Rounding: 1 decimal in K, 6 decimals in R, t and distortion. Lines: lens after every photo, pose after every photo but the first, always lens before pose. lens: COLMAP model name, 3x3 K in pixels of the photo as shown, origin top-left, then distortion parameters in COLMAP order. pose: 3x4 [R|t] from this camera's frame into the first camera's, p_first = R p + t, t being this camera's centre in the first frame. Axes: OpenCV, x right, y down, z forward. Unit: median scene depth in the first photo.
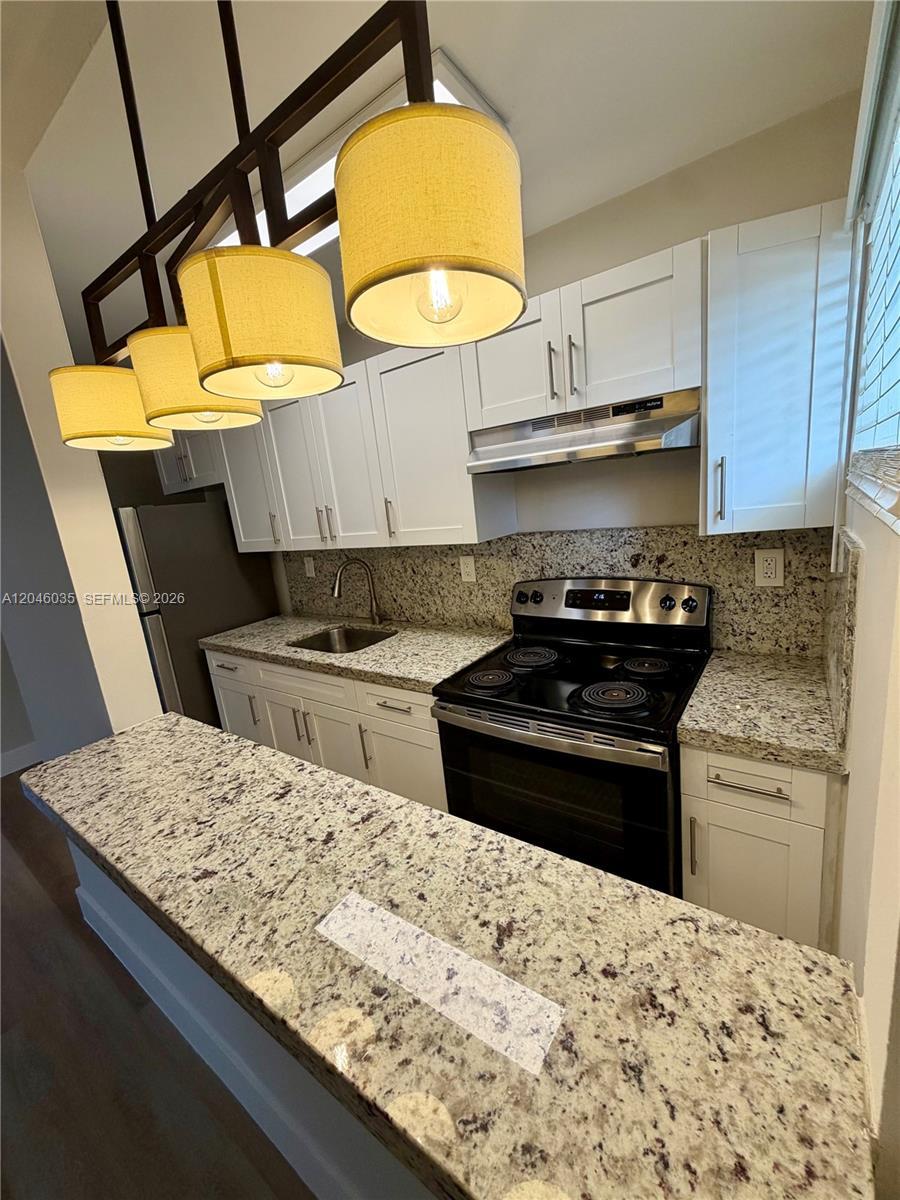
lens RADIAL K [[478.4, 0, 450.0], [0, 478.4, 600.0], [0, 0, 1]] dist [-0.000564, 0.000131]
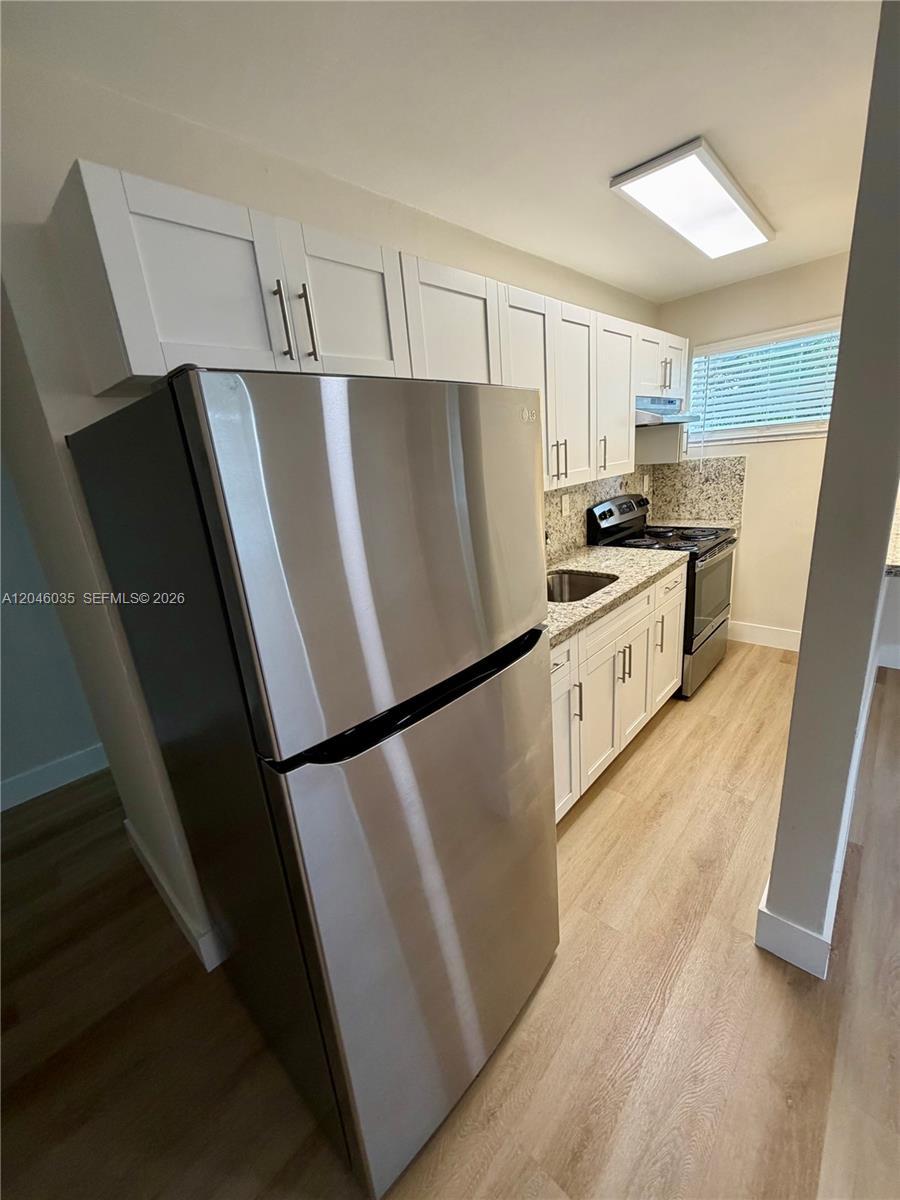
lens RADIAL K [[478.4, 0, 450.0], [0, 478.4, 600.0], [0, 0, 1]] dist [-0.000564, 0.000131]
pose [[0.127174, -0.192343, 0.973052, -1.449365], [0.288005, 0.945913, 0.149337, -0.119844], [-0.949147, 0.261253, 0.175691, 1.294548]]
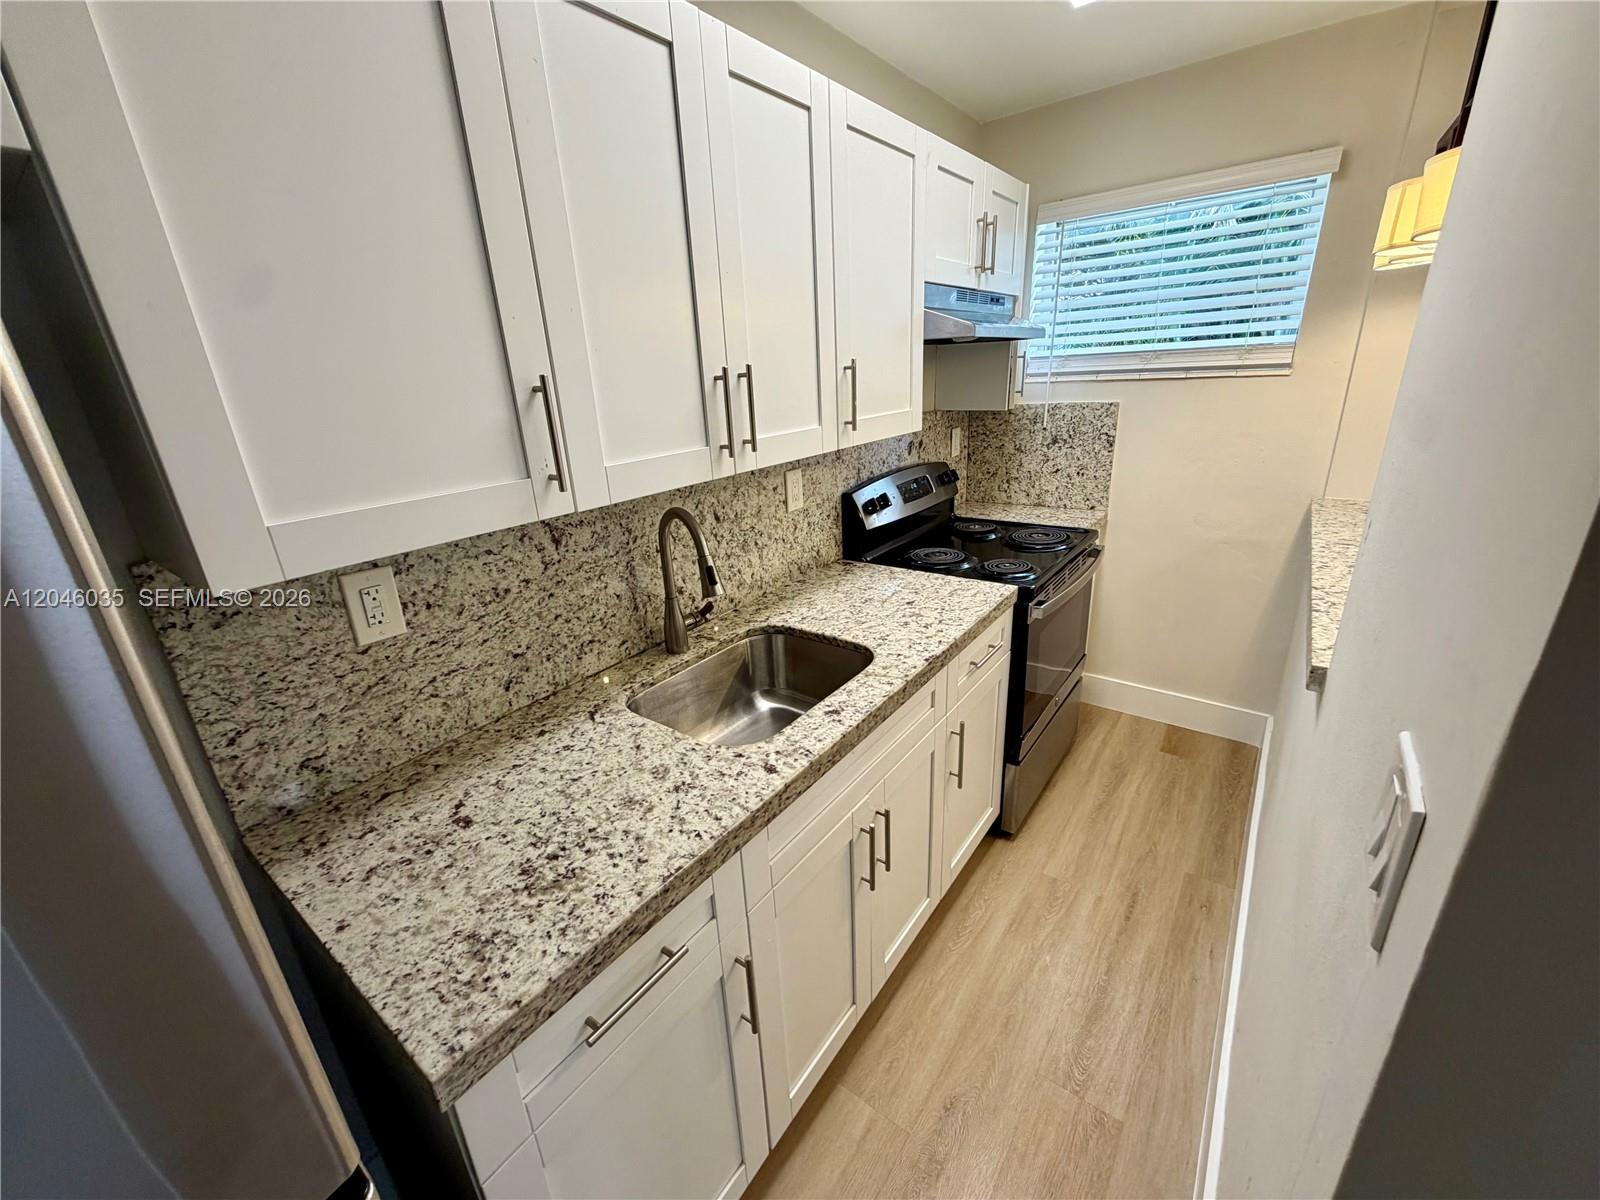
lens RADIAL K [[637.8, 0, 795.4], [0, 637.8, 602.8], [0, 0, 1]] dist [-0.000564, 0.000131]
pose [[0.024269, -0.242066, 0.969956, -0.968707], [0.264294, 0.937275, 0.227297, -0.135974], [-0.964137, 0.250837, 0.086723, 1.100553]]
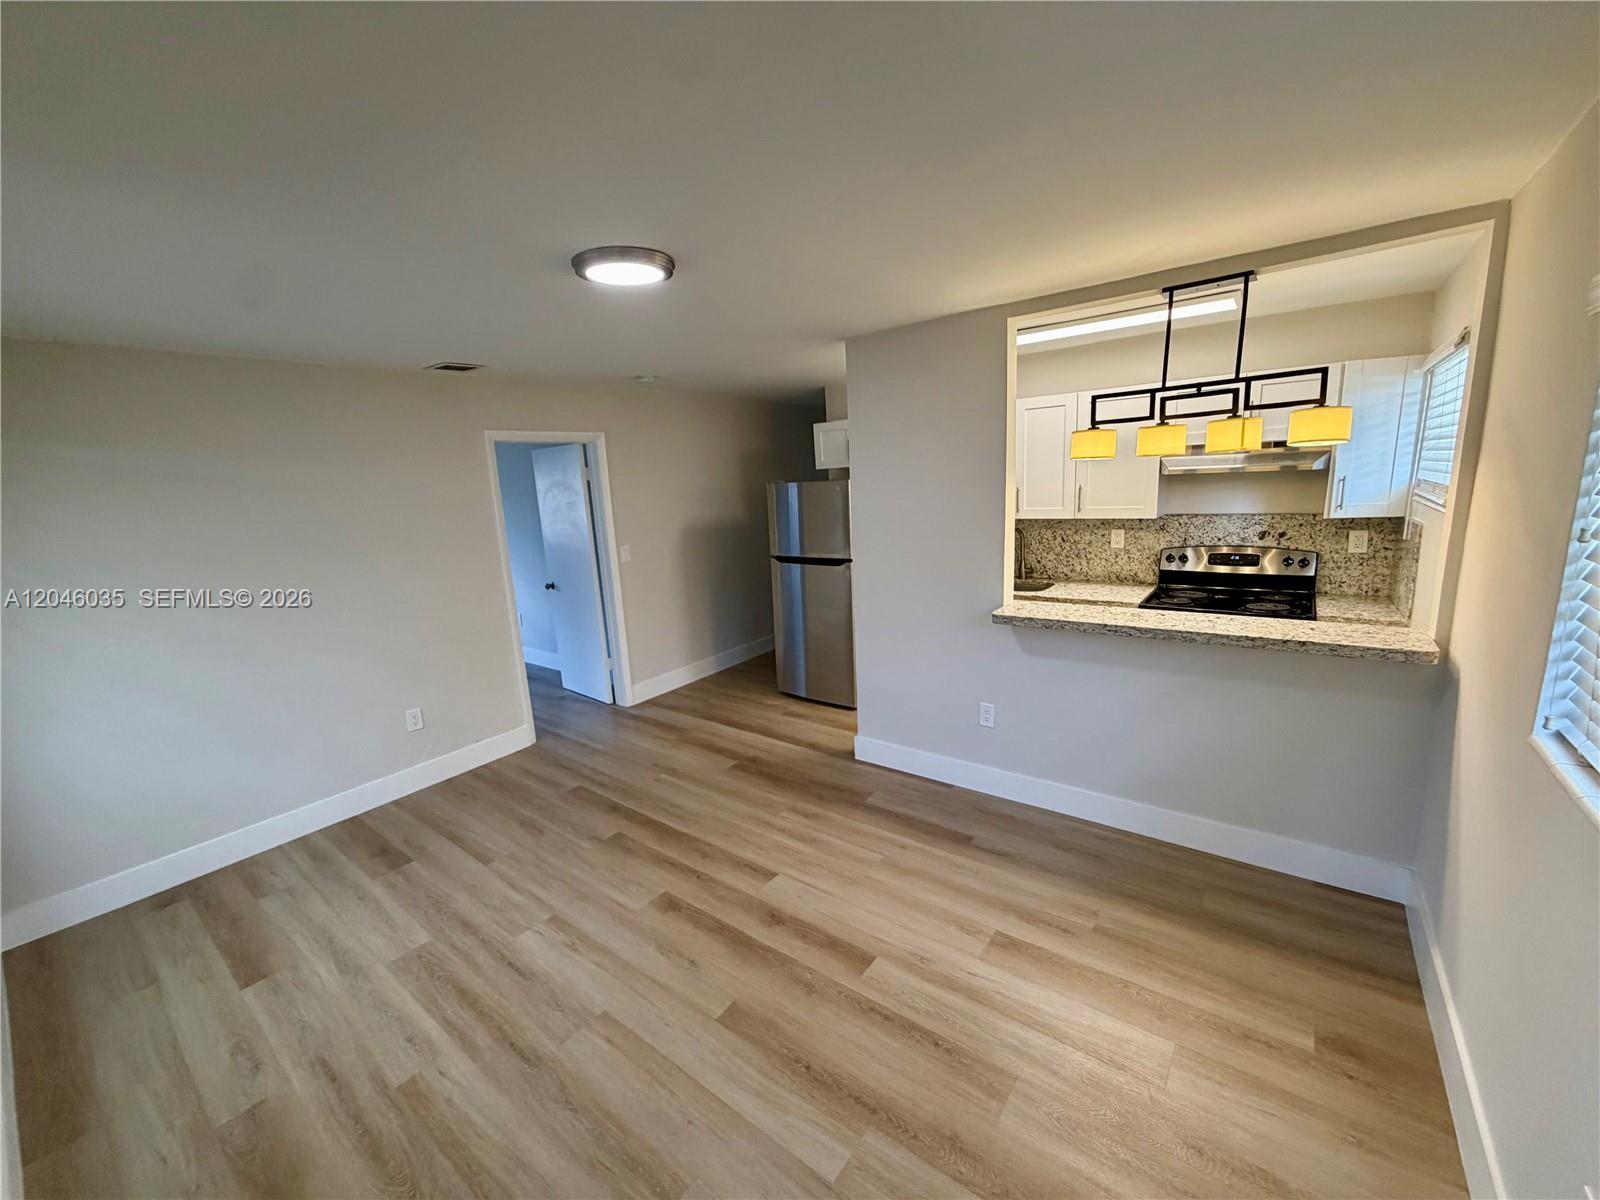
lens RADIAL K [[637.8, 0, 795.4], [0, 637.8, 602.8], [0, 0, 1]] dist [-0.000564, 0.000131]
pose [[0.997761, 0.061457, -0.026376, -0.954306], [-0.061878, 0.997964, -0.015449, 0.236665], [0.025373, 0.017047, 0.999533, -0.992088]]
